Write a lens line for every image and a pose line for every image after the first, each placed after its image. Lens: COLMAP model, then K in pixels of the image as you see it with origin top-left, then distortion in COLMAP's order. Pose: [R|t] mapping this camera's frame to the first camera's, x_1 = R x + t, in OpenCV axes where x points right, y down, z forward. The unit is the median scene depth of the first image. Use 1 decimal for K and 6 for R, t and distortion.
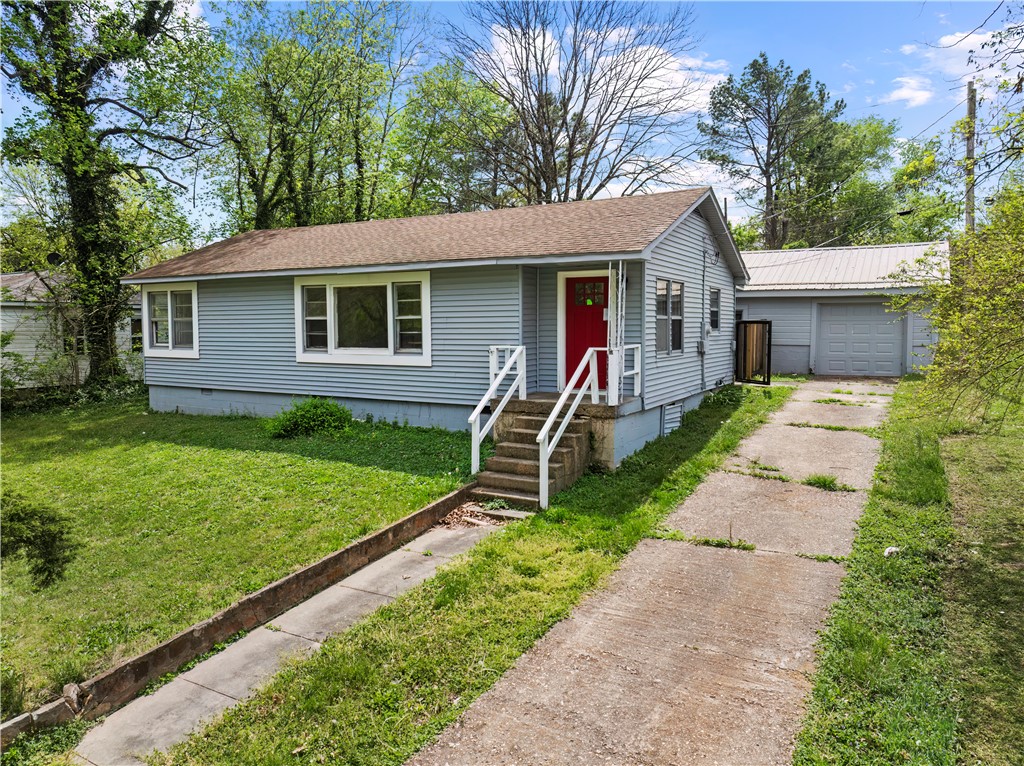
lens RADIAL K [[728.4, 0, 510.0], [0, 728.4, 378.2], [0, 0, 1]] dist [-0.049100, 0.025113]
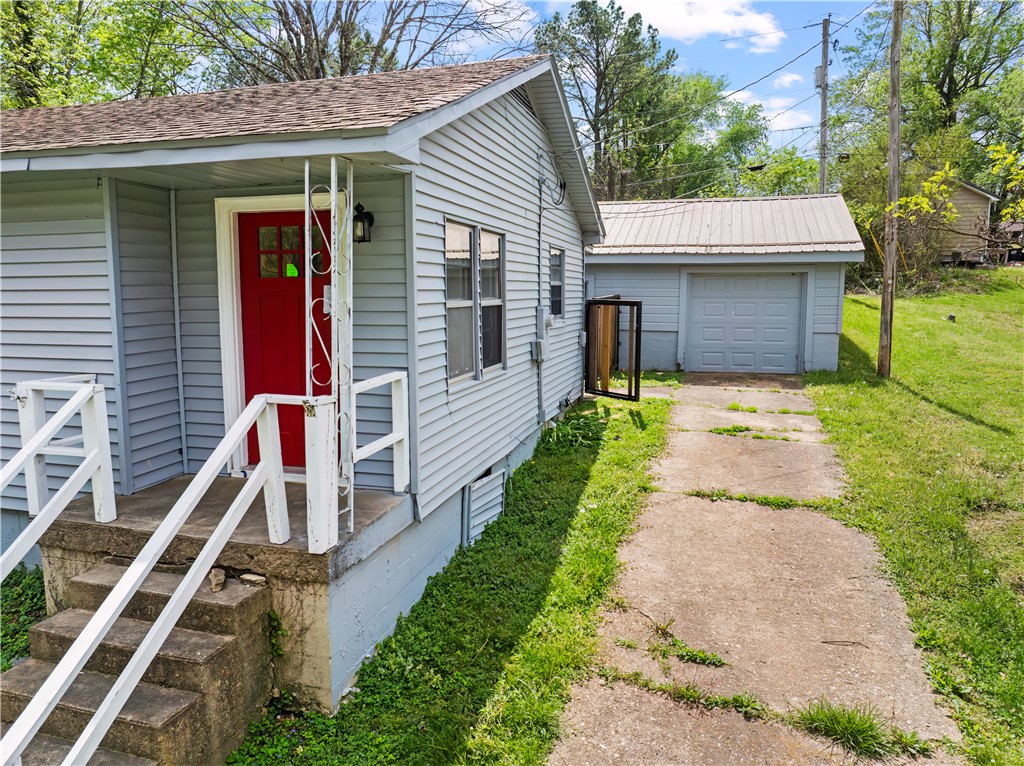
lens RADIAL K [[728.4, 0, 510.9], [0, 728.4, 376.4], [0, 0, 1]] dist [-0.049100, 0.025113]
pose [[0.971798, -0.023209, 0.234670, 0.108338], [0.012549, 0.998825, 0.046814, -0.049041], [-0.235481, -0.042548, 0.970947, 0.445673]]
